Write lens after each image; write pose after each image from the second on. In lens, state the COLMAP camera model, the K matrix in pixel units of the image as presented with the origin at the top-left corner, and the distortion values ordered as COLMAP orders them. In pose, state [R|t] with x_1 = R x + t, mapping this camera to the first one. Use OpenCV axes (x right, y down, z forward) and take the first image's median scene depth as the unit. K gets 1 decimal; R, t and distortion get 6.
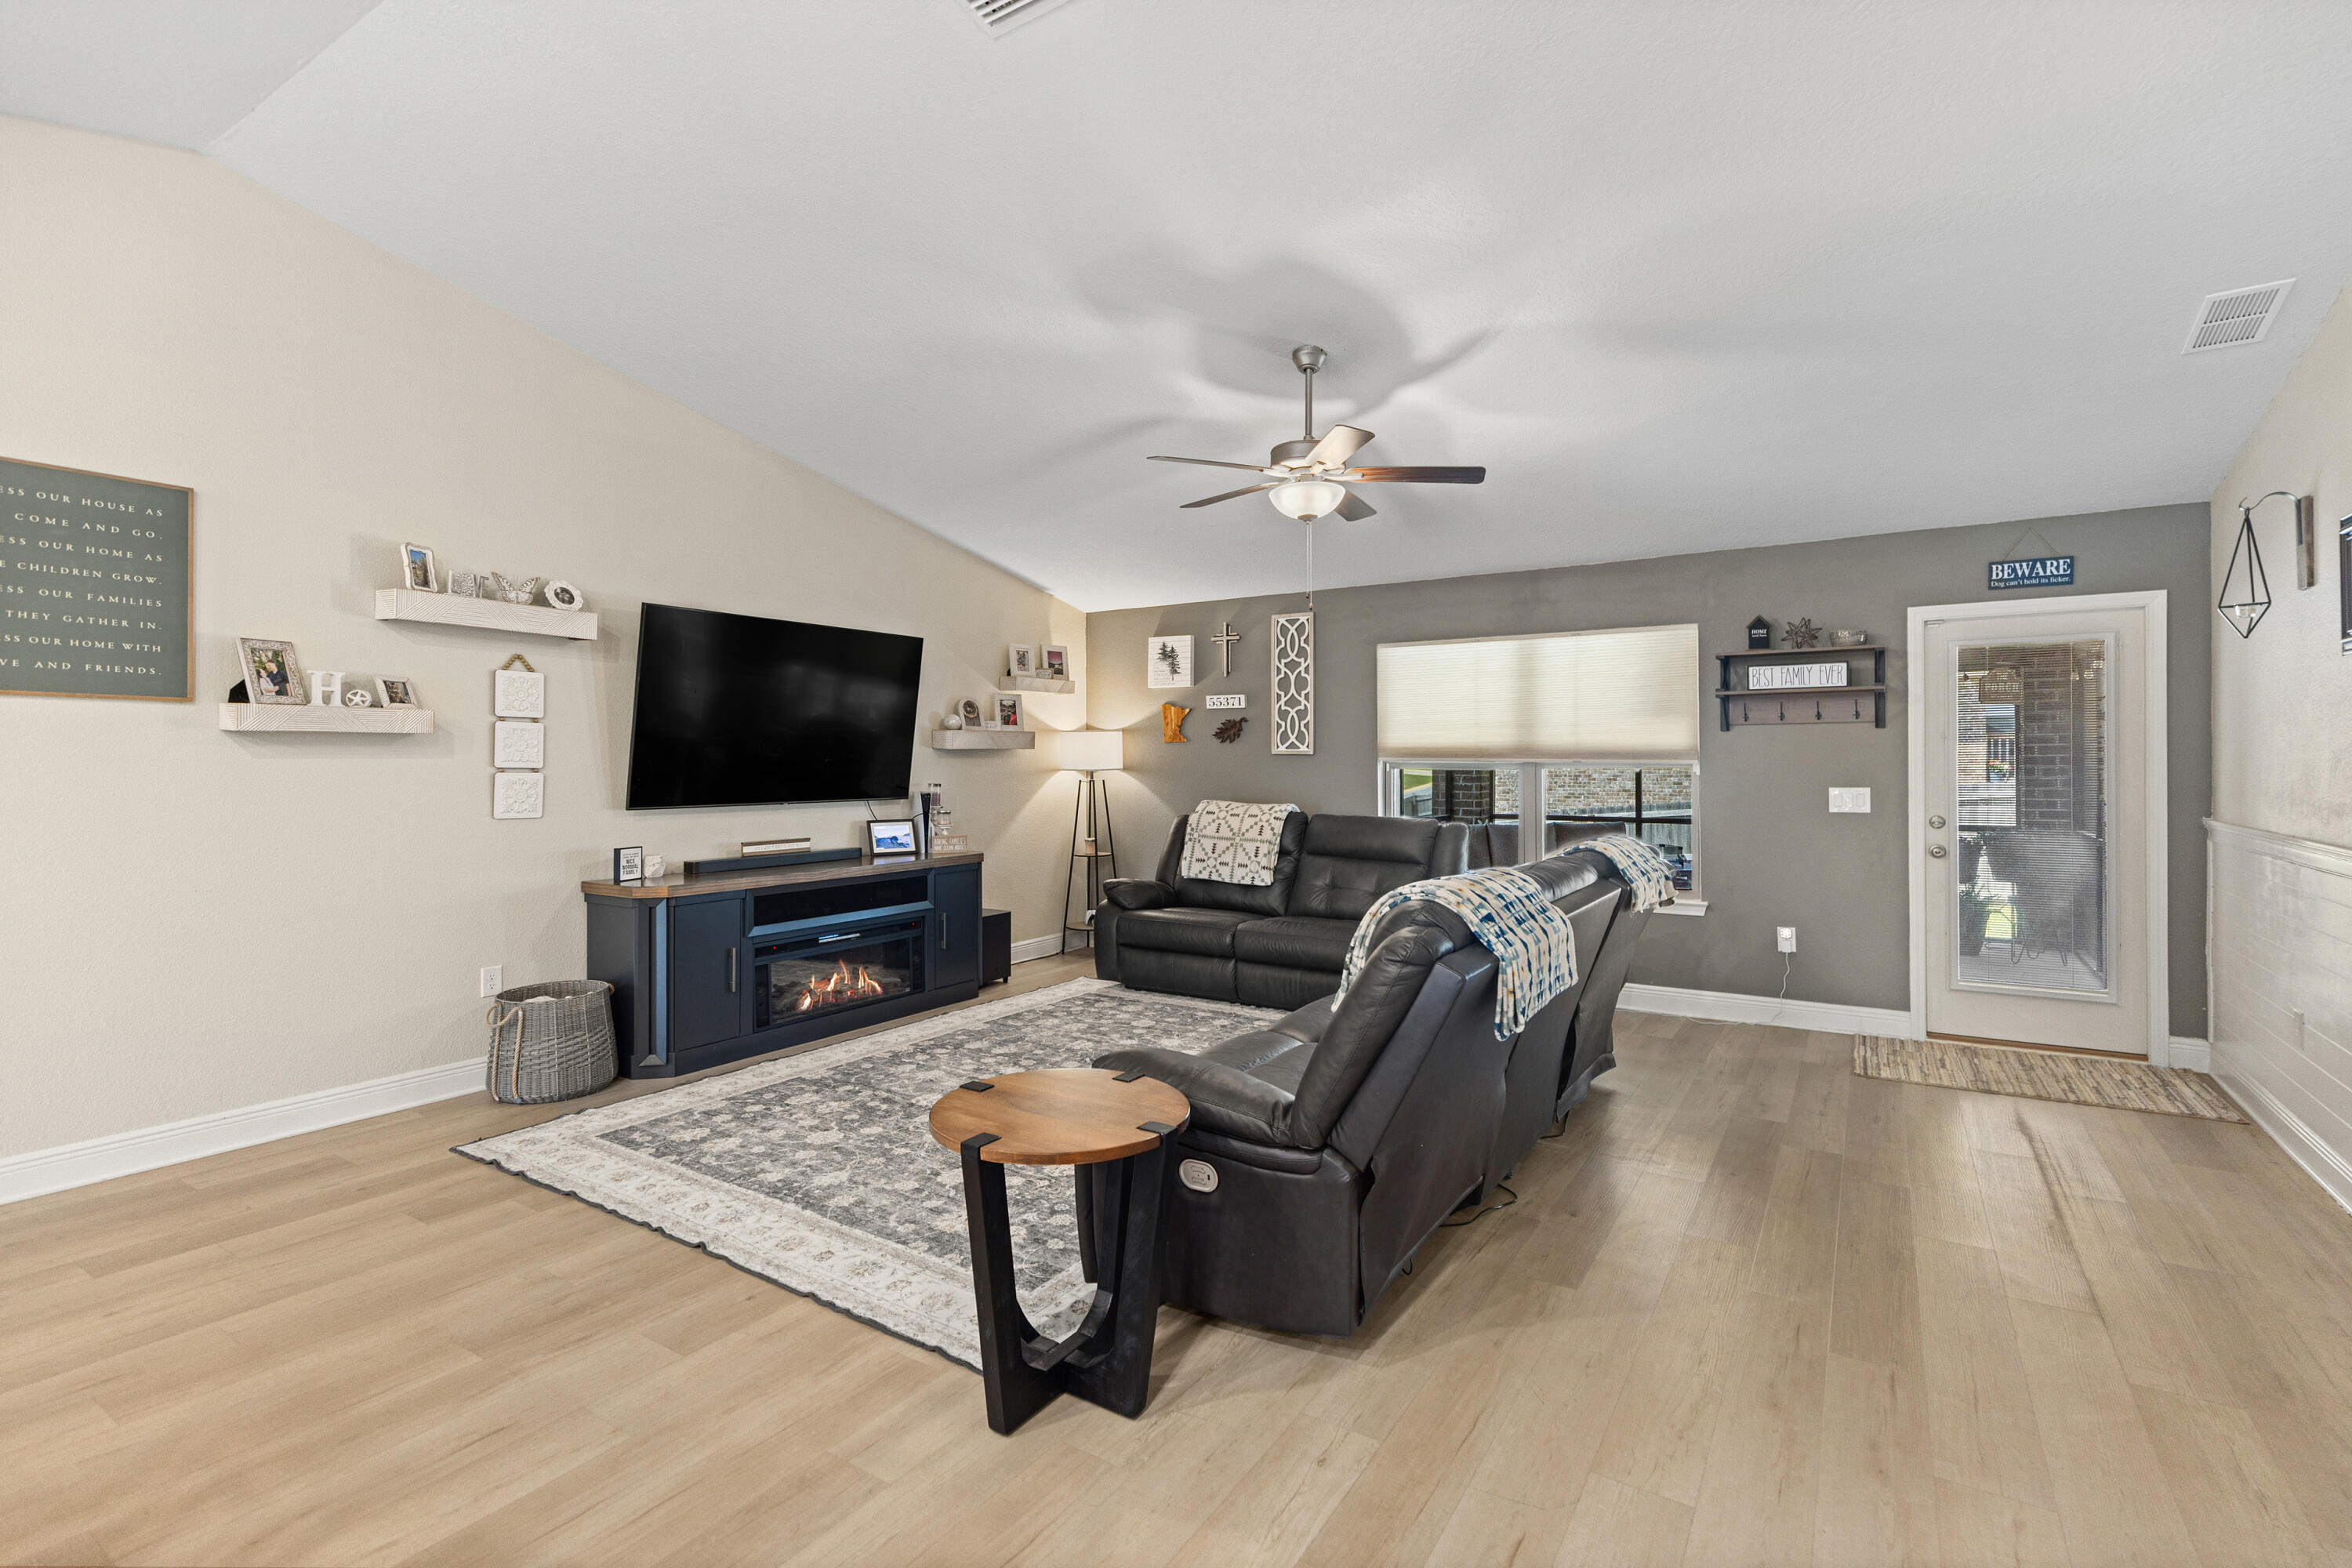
lens RADIAL K [[1067.5, 0, 1163.4], [0, 1067.5, 763.8], [0, 0, 1]] dist [0.005743, -0.000157]
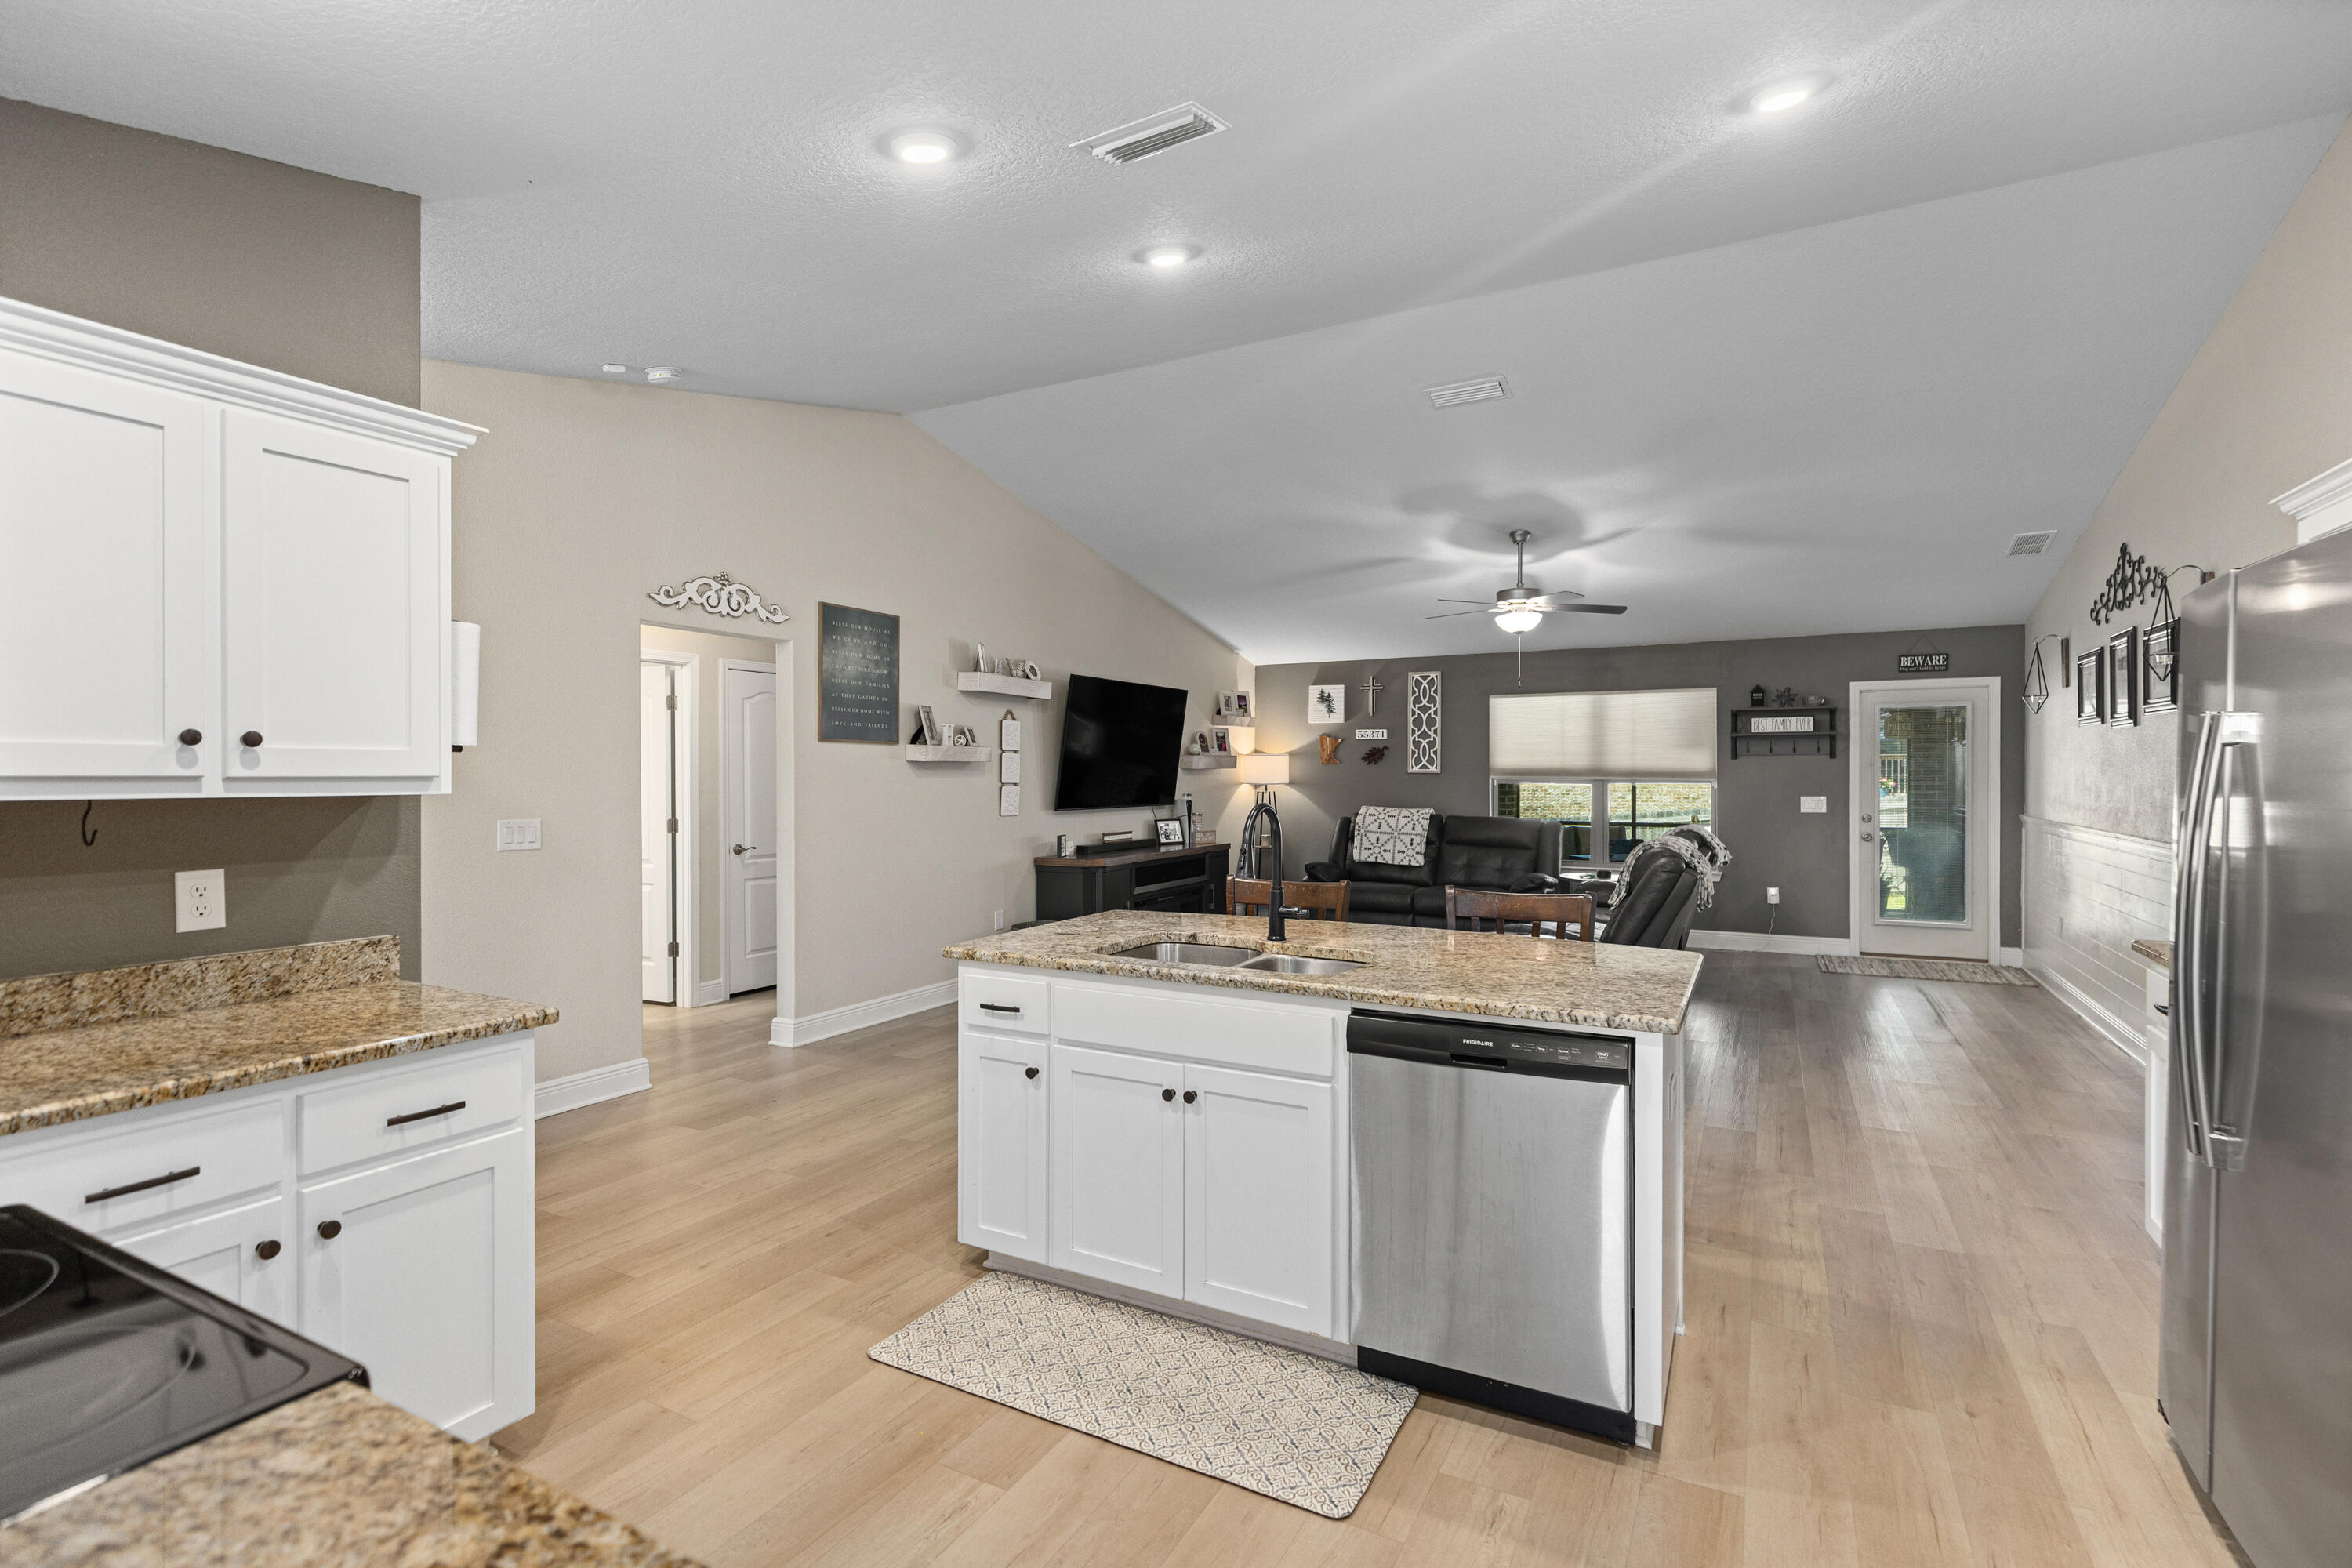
lens RADIAL K [[1067.5, 0, 1184.2], [0, 1067.5, 783.6], [0, 0, 1]] dist [0.005743, -0.000157]
pose [[0.996116, 0.001423, 0.088044, -0.419281], [-0.001976, 0.999979, 0.006196, -0.004308], [-0.088033, -0.006346, 0.996097, -0.483711]]
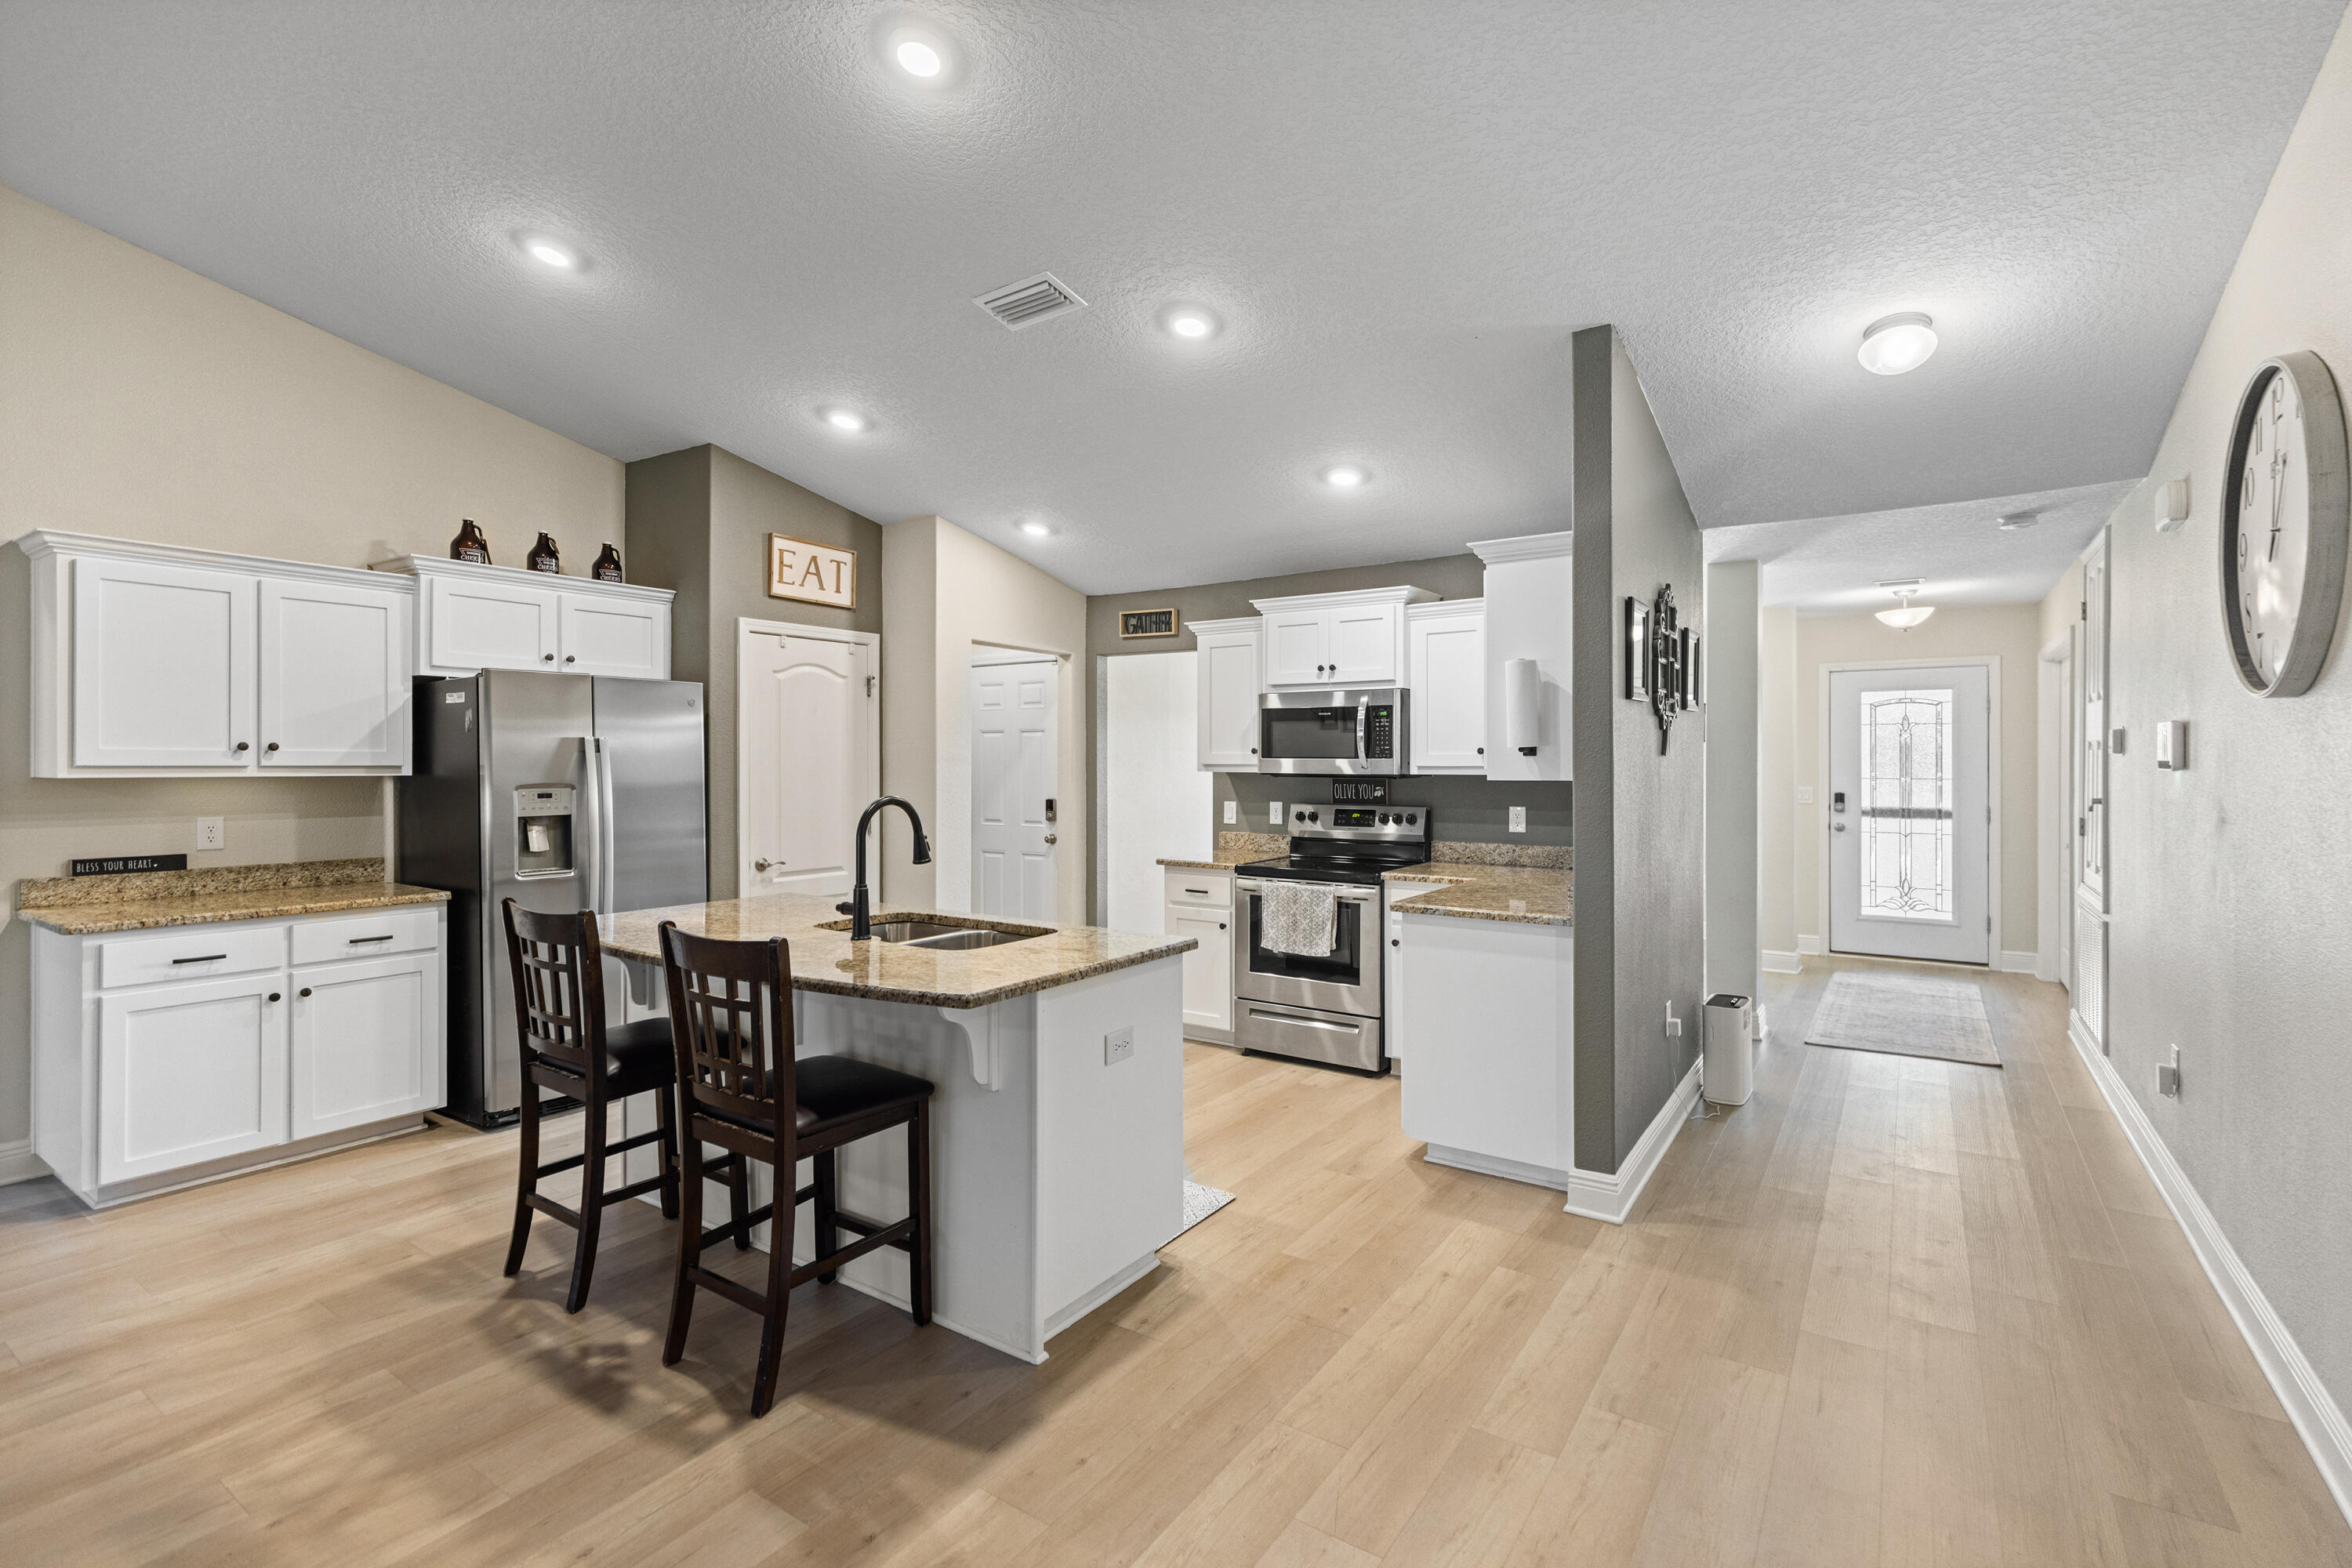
lens RADIAL K [[1067.5, 0, 1171.7], [0, 1067.5, 766.7], [0, 0, 1]] dist [0.005743, -0.000157]
pose [[-0.999771, 0.004265, 0.020947, -0.495511], [0.004404, 0.999969, 0.006574, -0.009787], [-0.020919, 0.006665, -0.999759, 0.656819]]
